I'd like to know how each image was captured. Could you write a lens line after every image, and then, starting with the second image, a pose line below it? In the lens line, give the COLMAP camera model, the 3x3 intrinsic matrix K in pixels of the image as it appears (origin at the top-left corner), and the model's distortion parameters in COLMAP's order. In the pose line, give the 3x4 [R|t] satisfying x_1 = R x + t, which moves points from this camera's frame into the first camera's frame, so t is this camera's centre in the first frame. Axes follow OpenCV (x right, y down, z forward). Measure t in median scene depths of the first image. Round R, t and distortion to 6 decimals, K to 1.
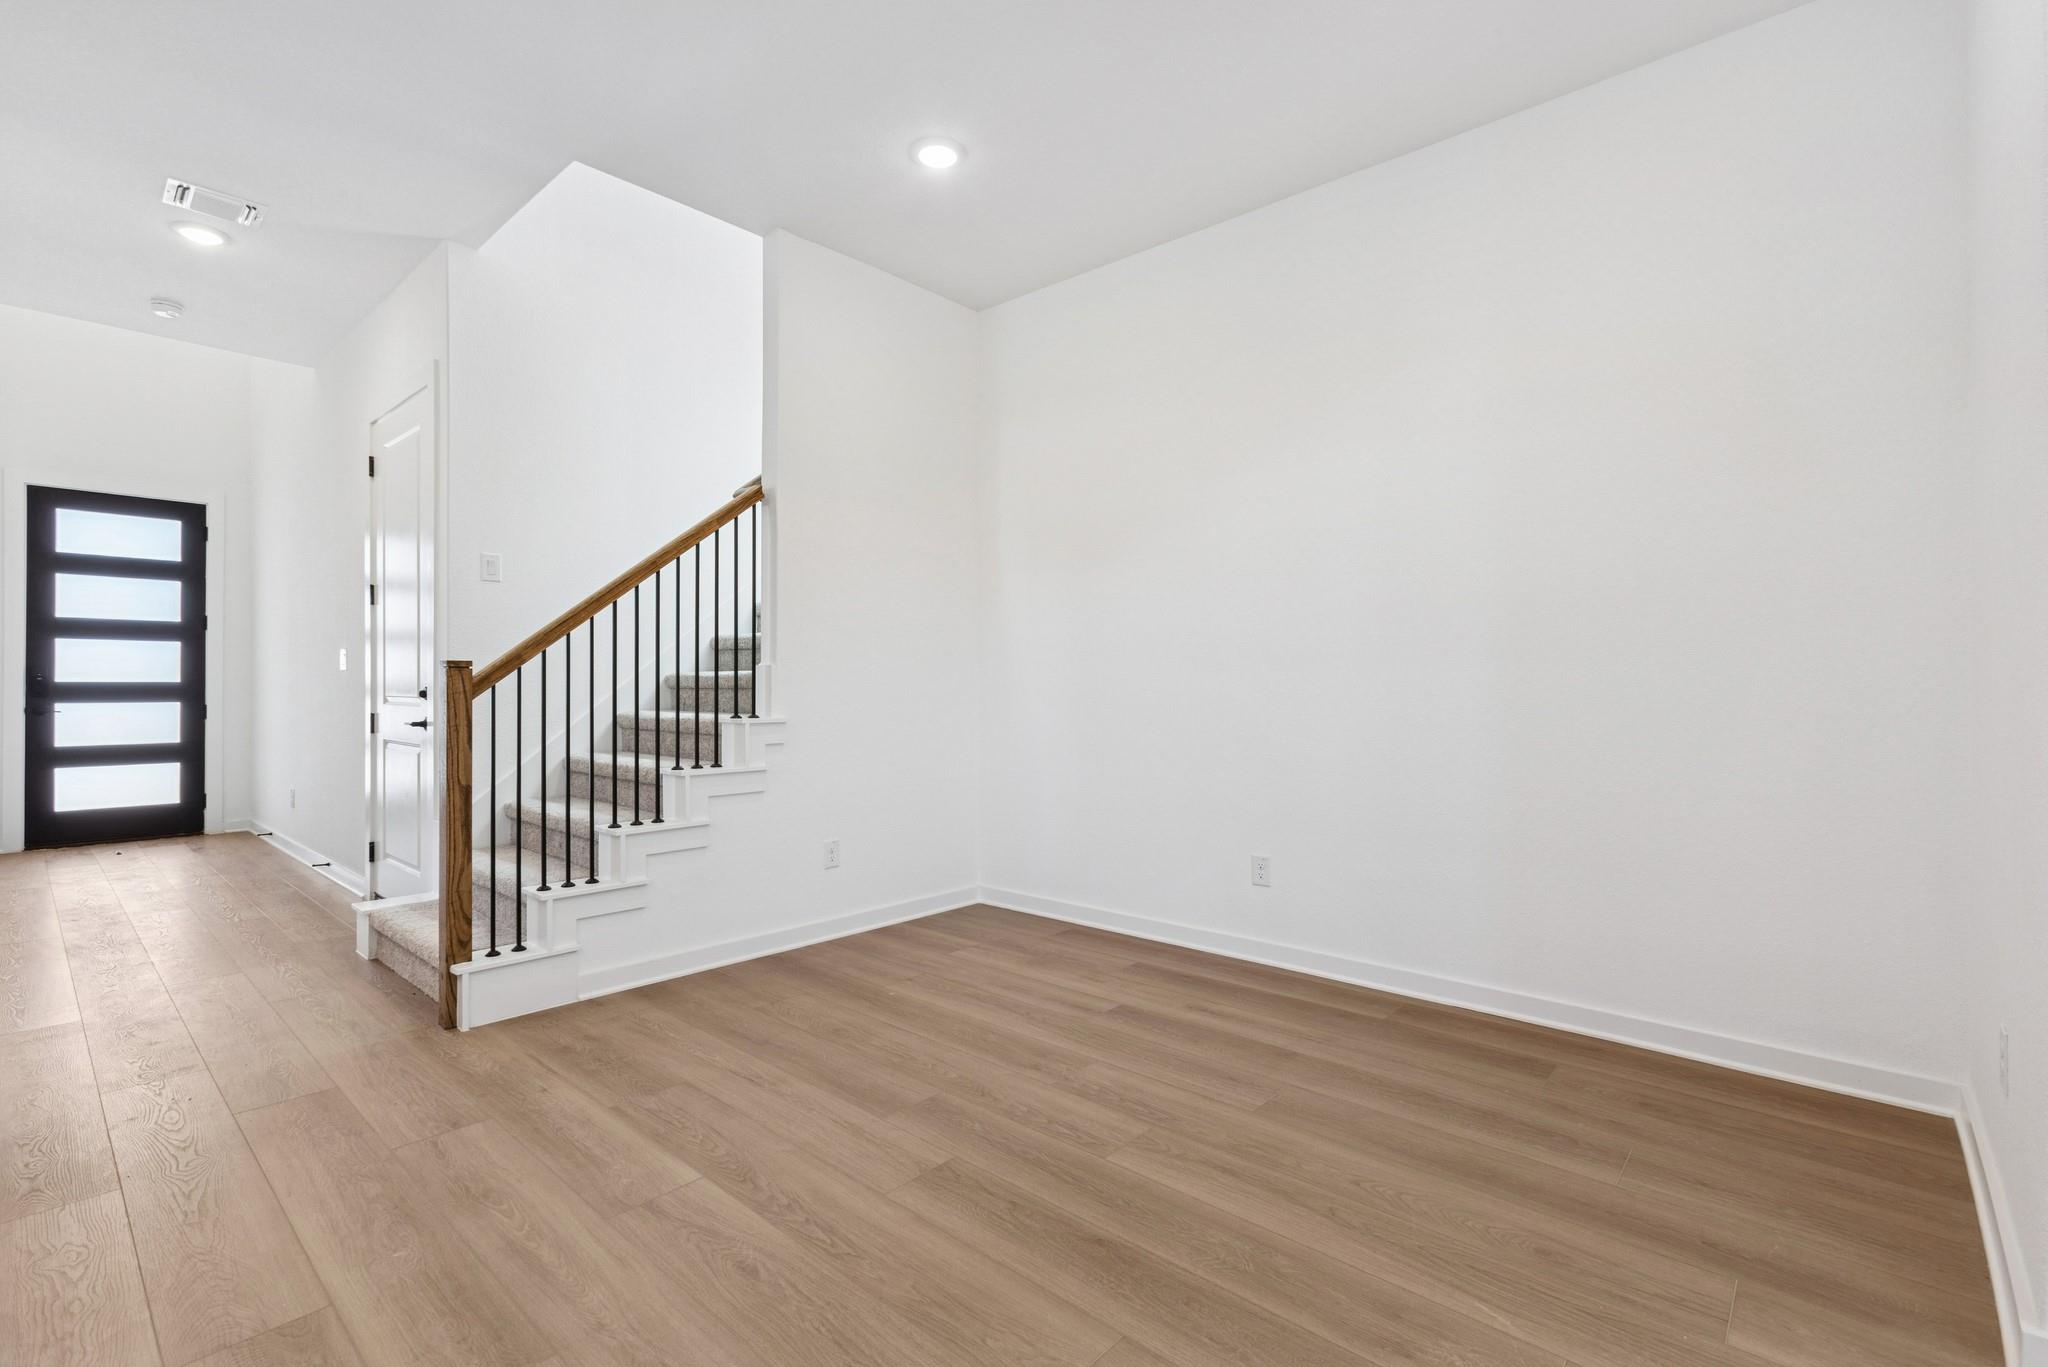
lens RADIAL K [[928.9, 0, 1021.2], [0, 928.9, 684.5], [0, 0, 1]] dist [-0.012924, 0.009122]
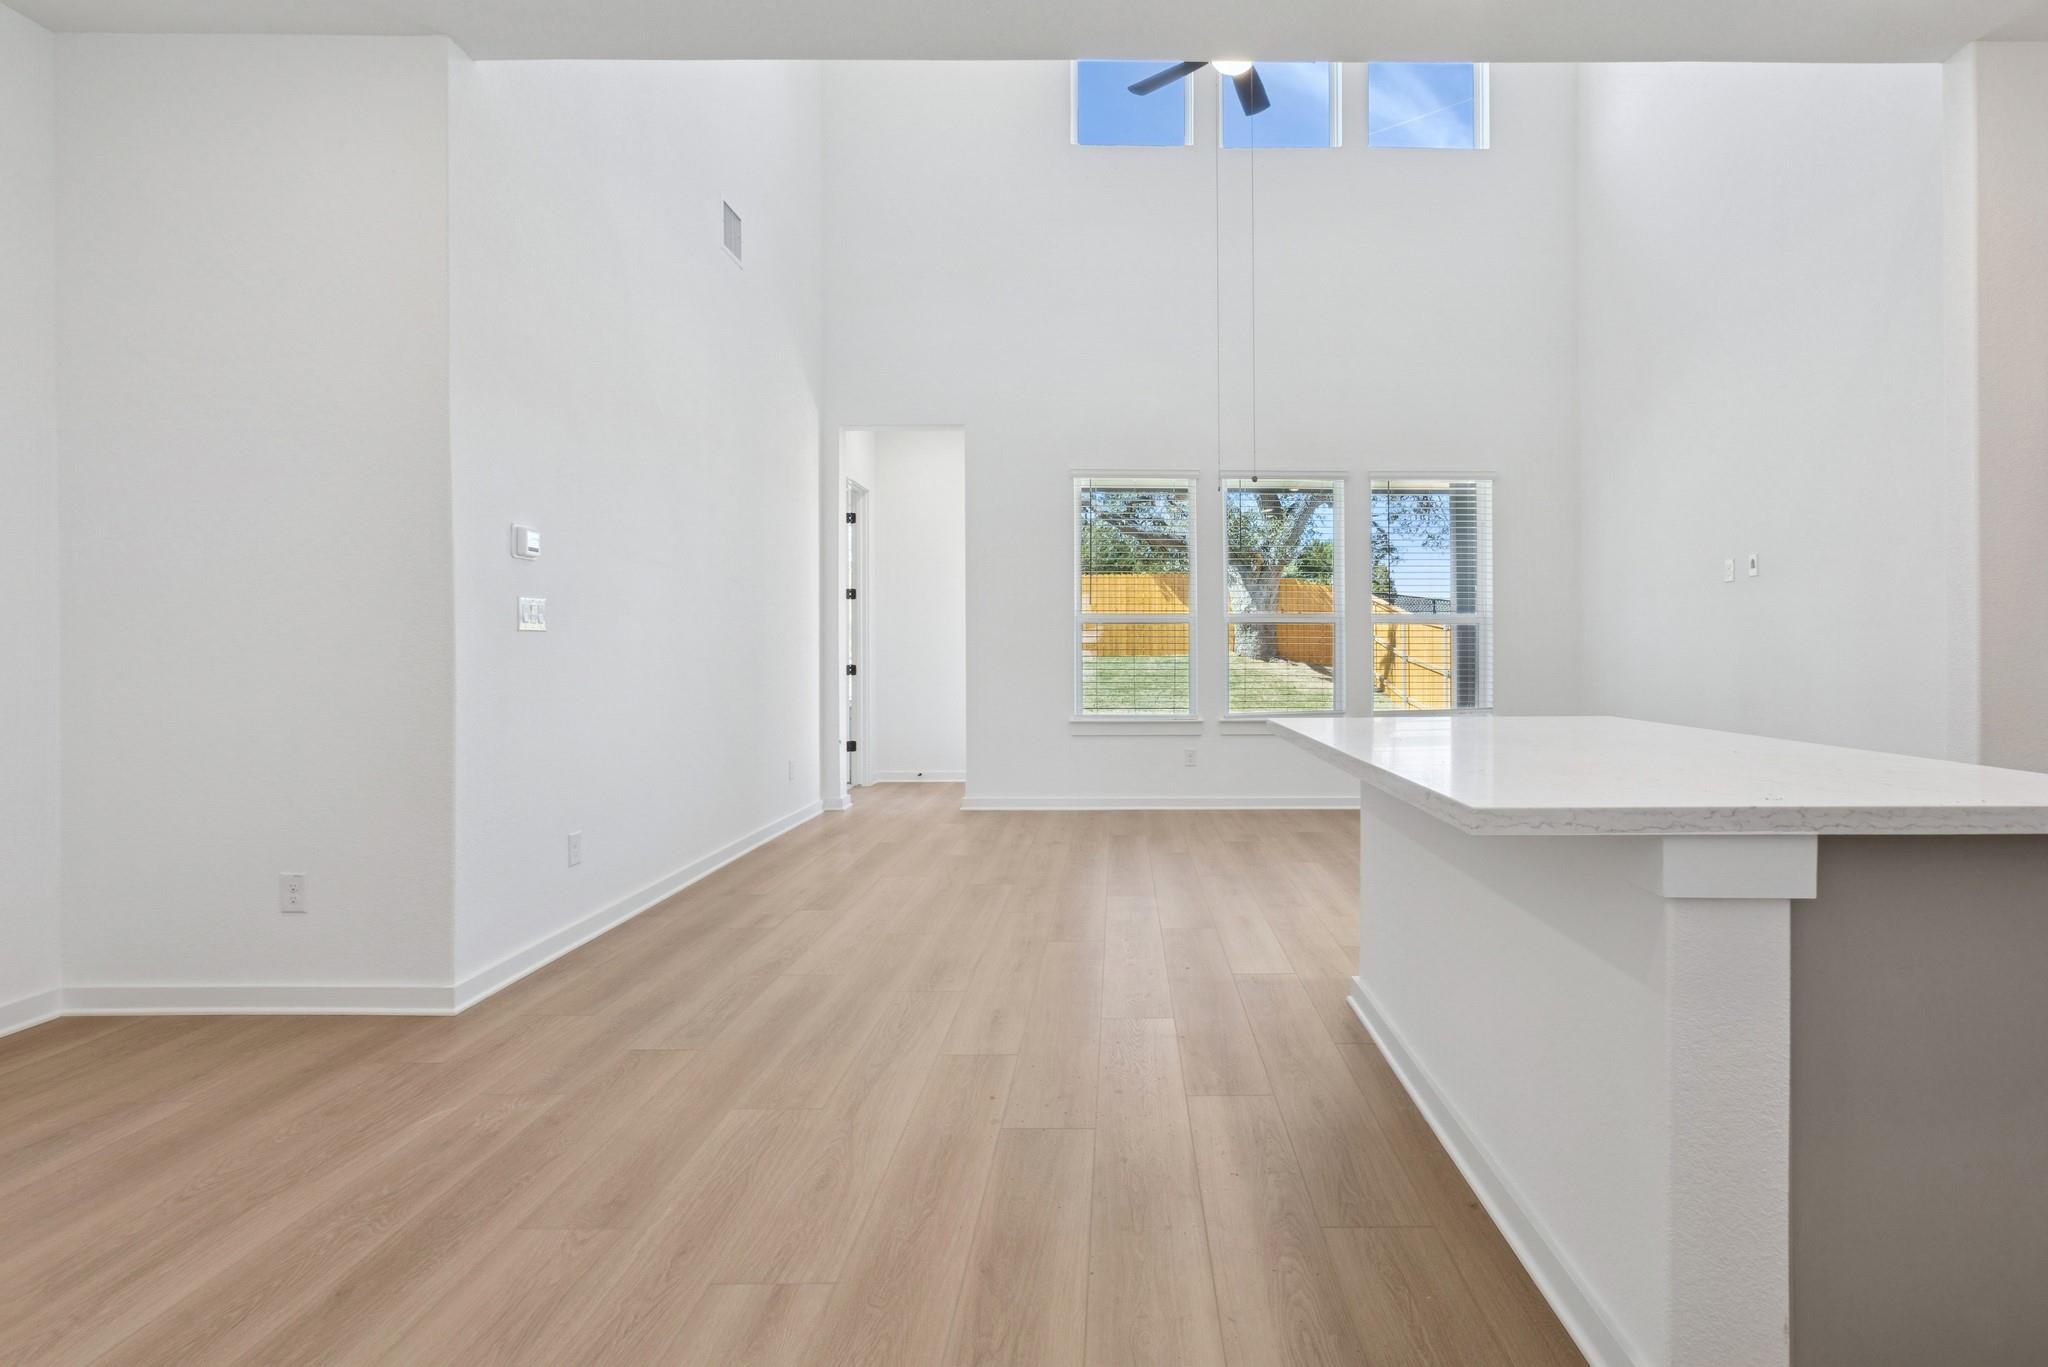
lens RADIAL K [[981.1, 0, 1119.3], [0, 981.1, 642.3], [0, 0, 1]] dist [0.001224, 0.000733]
pose [[-0.674920, 0.006177, 0.737865, -0.776666], [-0.000100, 0.999964, -0.008463, -0.004266], [-0.737891, -0.005786, -0.674895, 0.768168]]
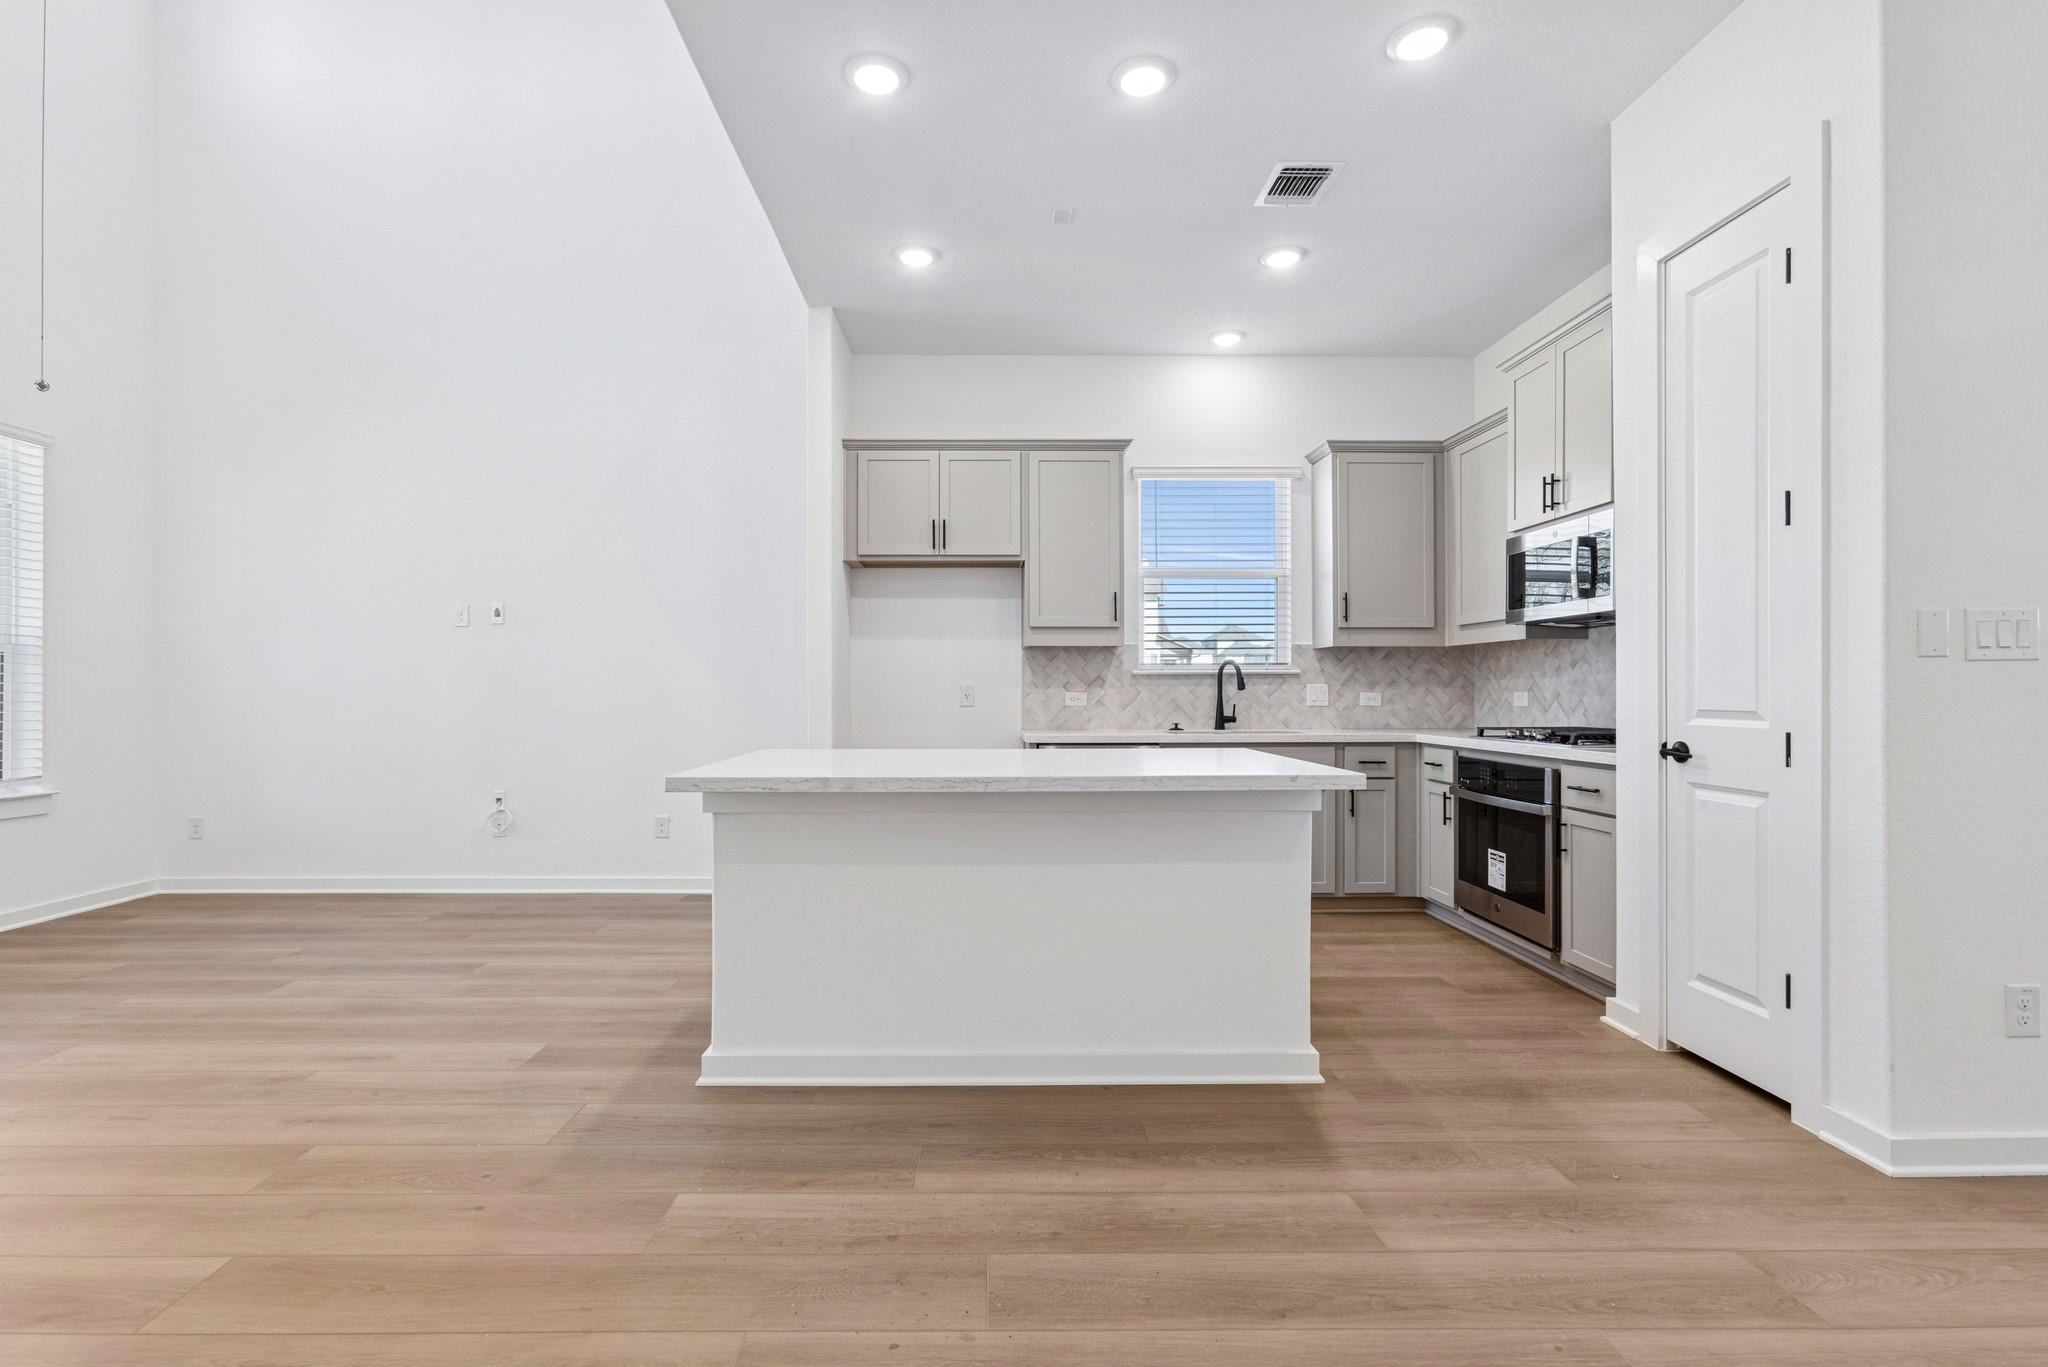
lens RADIAL K [[928.9, 0, 992.9], [0, 928.9, 688.4], [0, 0, 1]] dist [-0.012924, 0.009122]
pose [[-0.738137, -0.001898, -0.674648, 0.361349], [0.001692, 0.999988, -0.004665, -0.002118], [0.674648, -0.004585, -0.738125, 0.712111]]
